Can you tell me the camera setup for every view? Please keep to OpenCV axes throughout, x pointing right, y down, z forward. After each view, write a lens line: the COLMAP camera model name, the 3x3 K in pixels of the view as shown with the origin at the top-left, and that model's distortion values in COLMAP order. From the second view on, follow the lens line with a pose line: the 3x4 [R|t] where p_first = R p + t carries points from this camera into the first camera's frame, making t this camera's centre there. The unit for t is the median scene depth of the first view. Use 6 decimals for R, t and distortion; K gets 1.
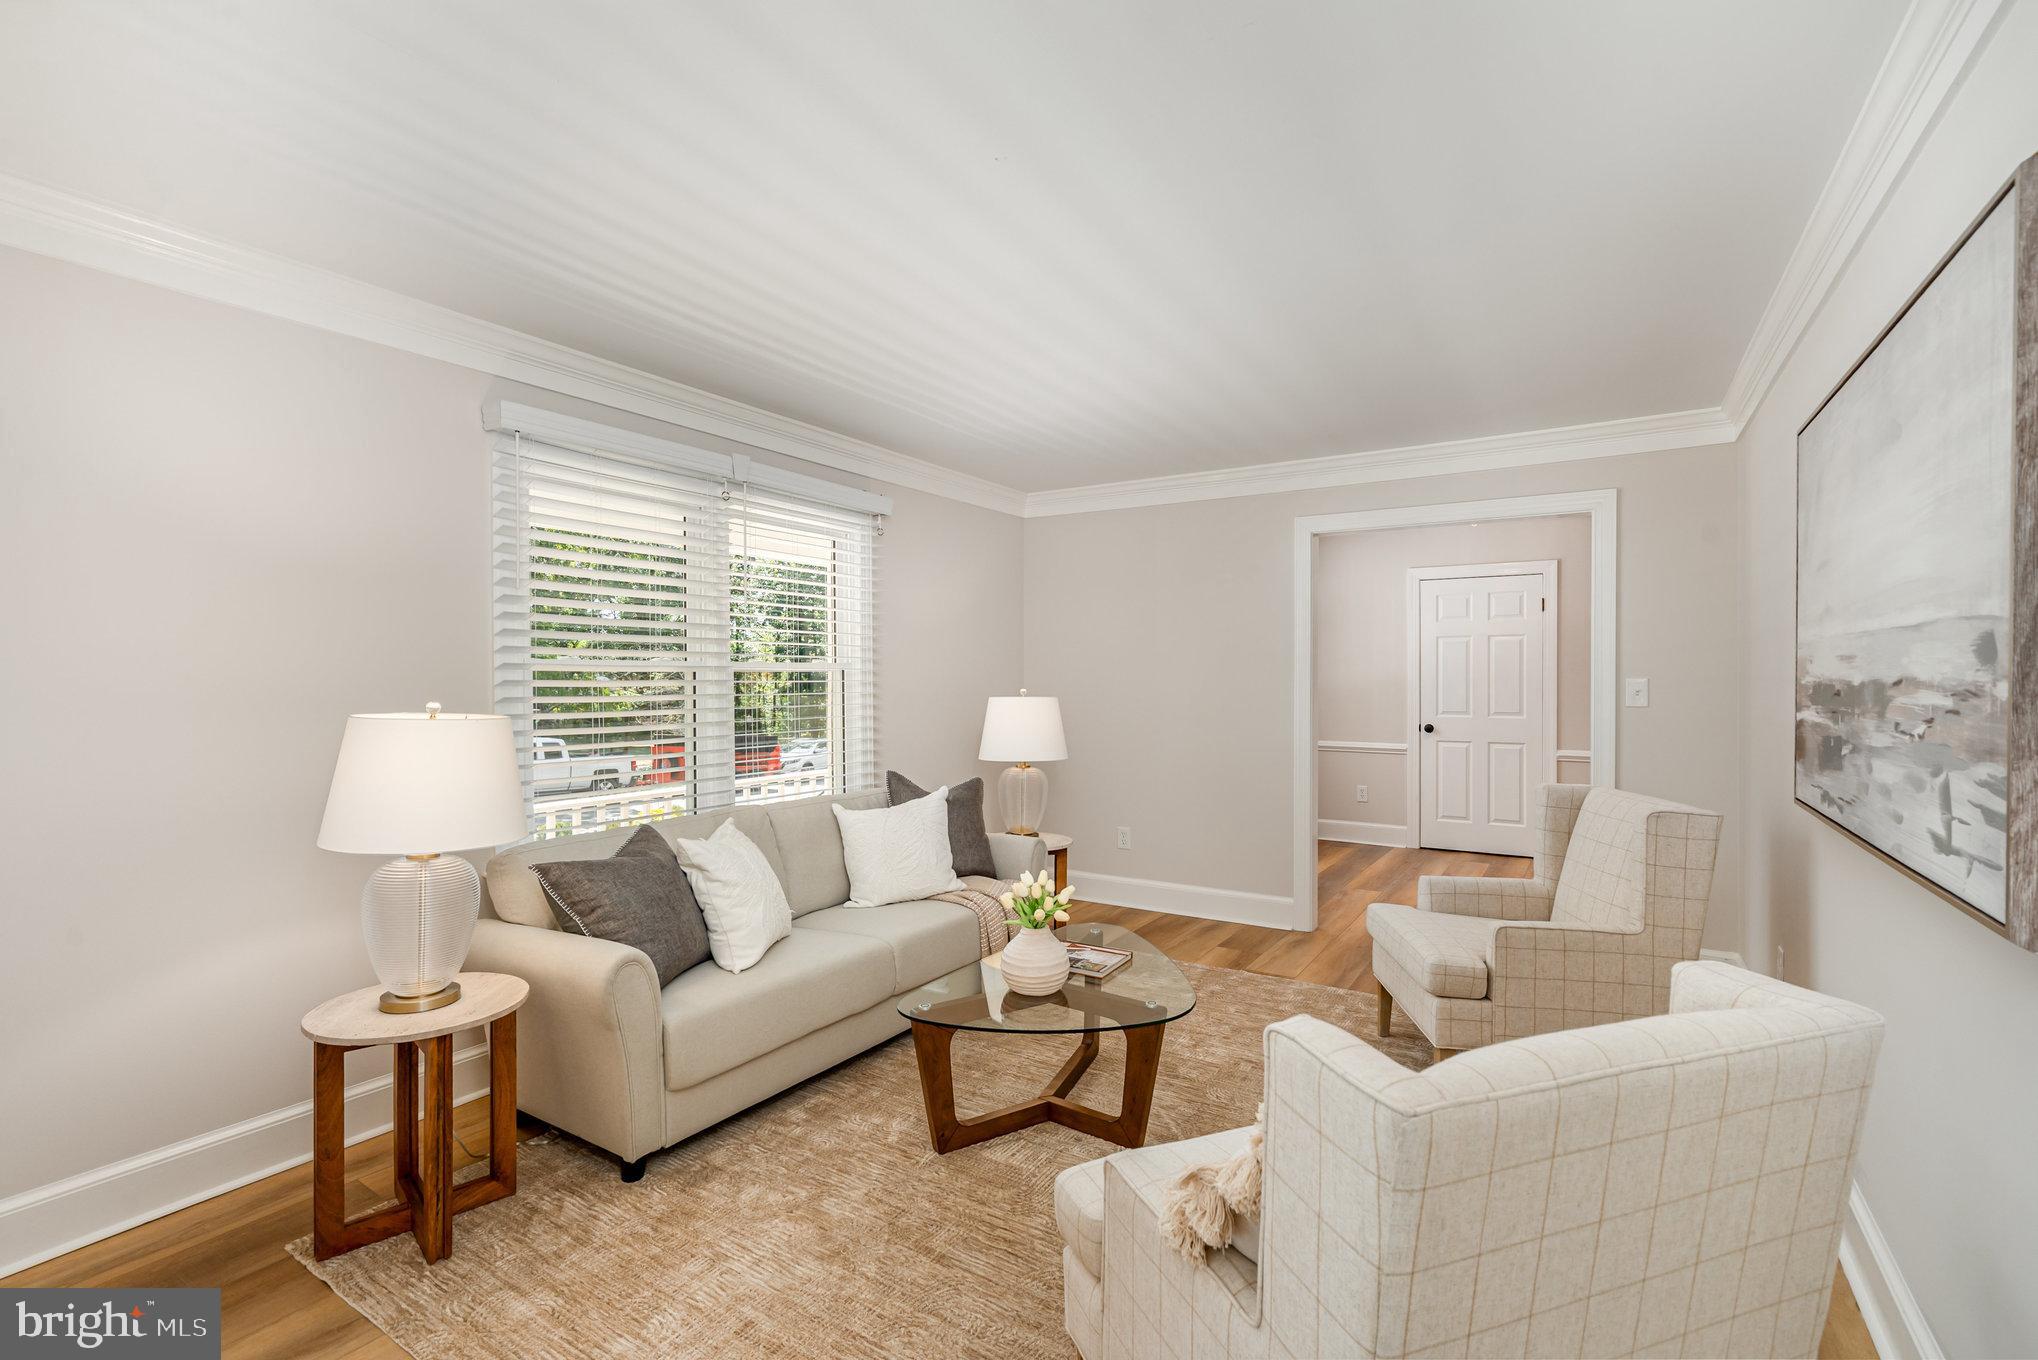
lens RADIAL K [[918.6, 0, 1013.6], [0, 918.6, 683.2], [0, 0, 1]] dist [-0.000893, -0.000824]
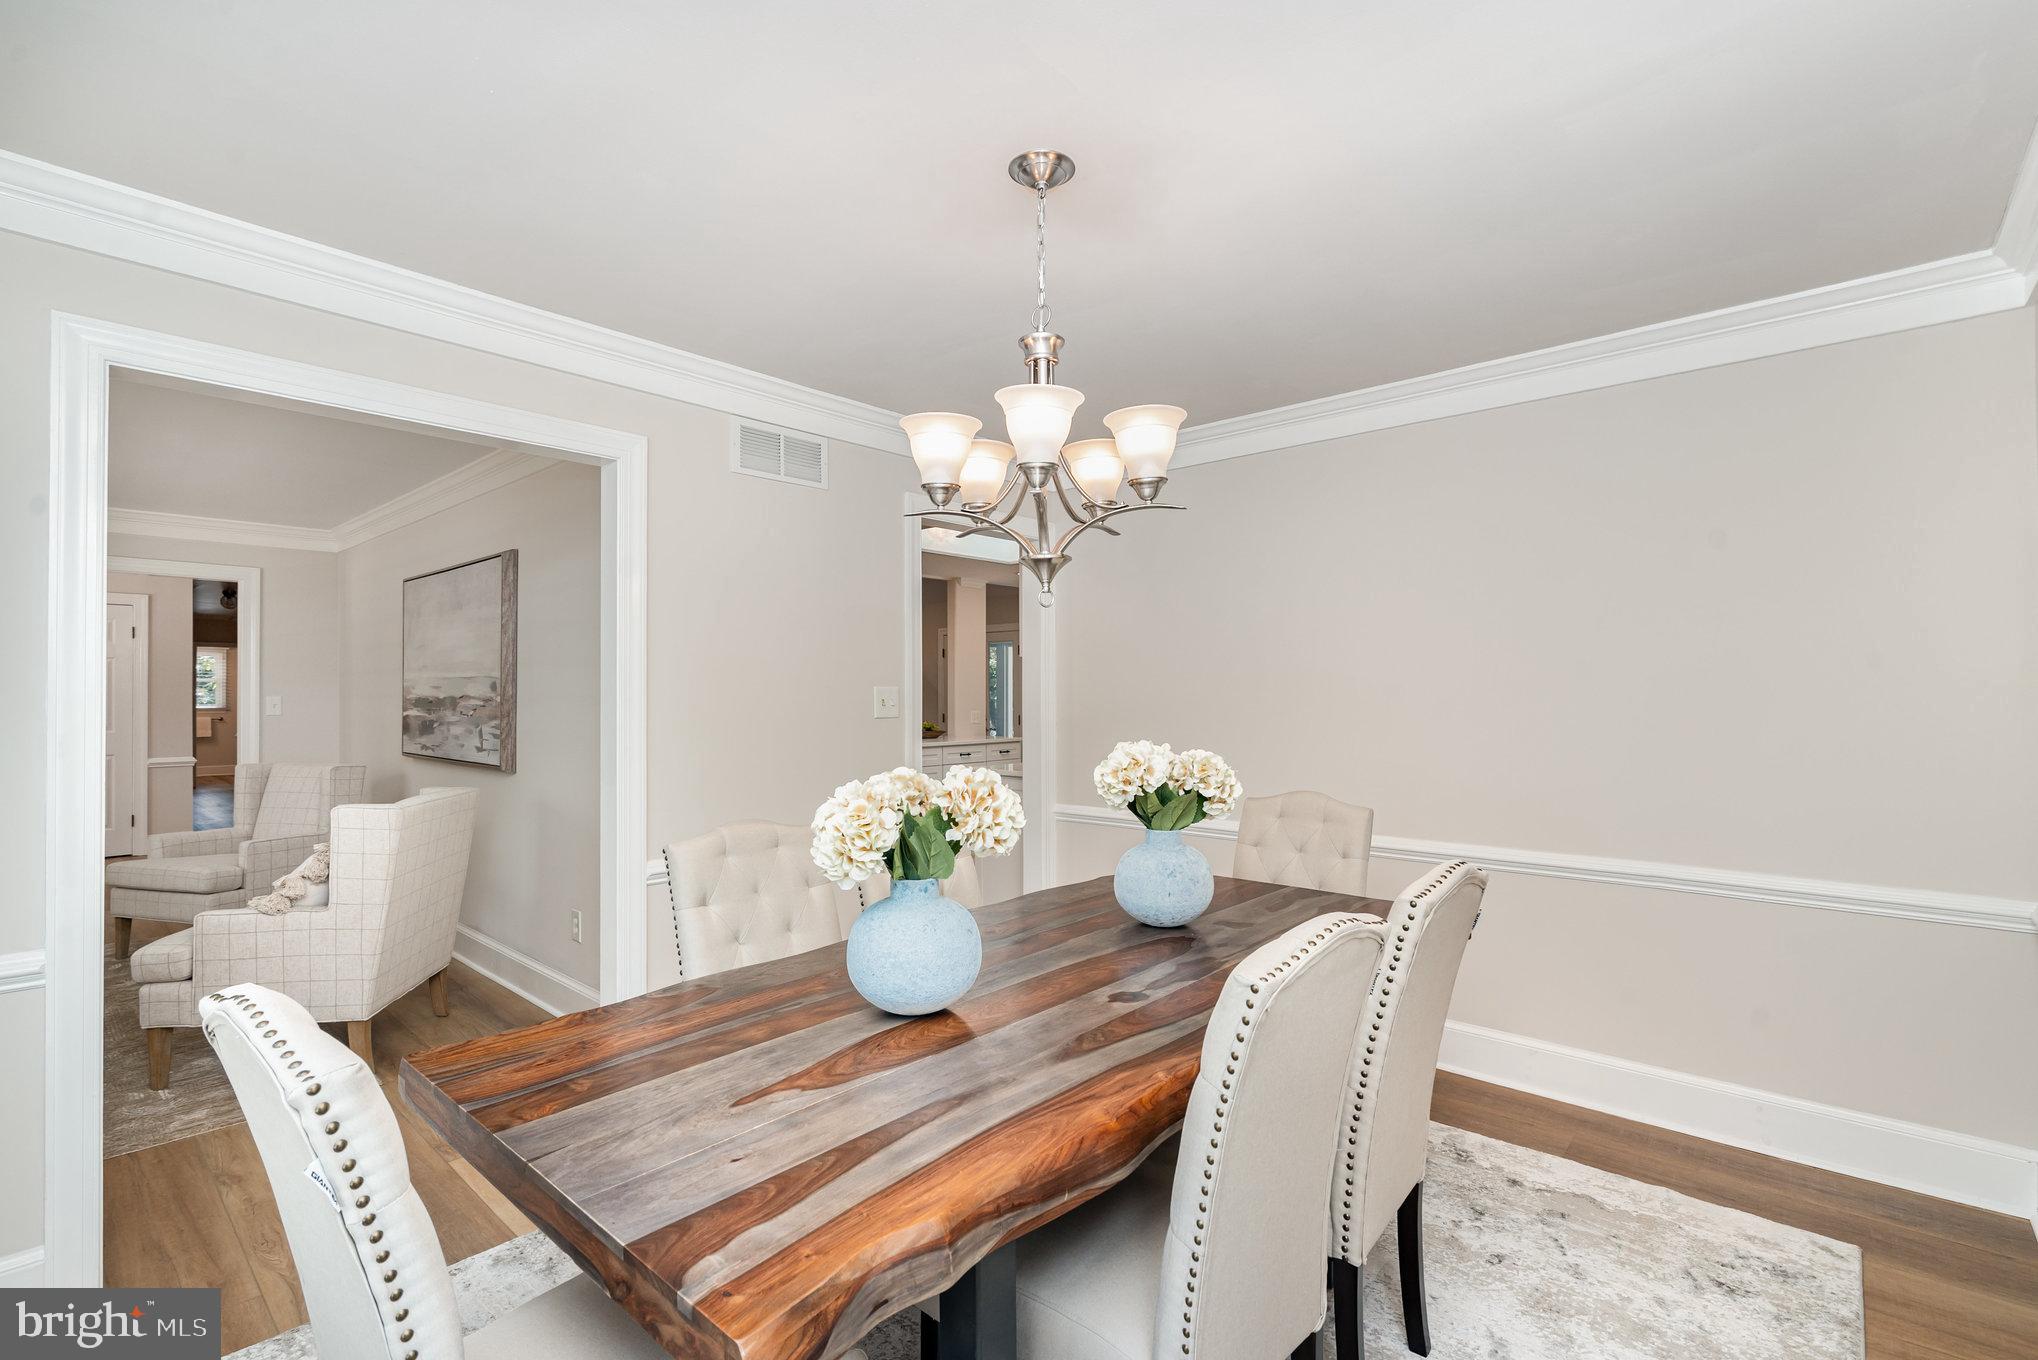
lens RADIAL K [[918.6, 0, 1014.3], [0, 918.6, 687.0], [0, 0, 1]] dist [-0.000893, -0.000824]
pose [[0.170103, 0.007583, 0.985397, -1.202624], [0.007435, 0.999932, -0.008979, 0.005178], [-0.985398, 0.008854, 0.170035, -0.905663]]
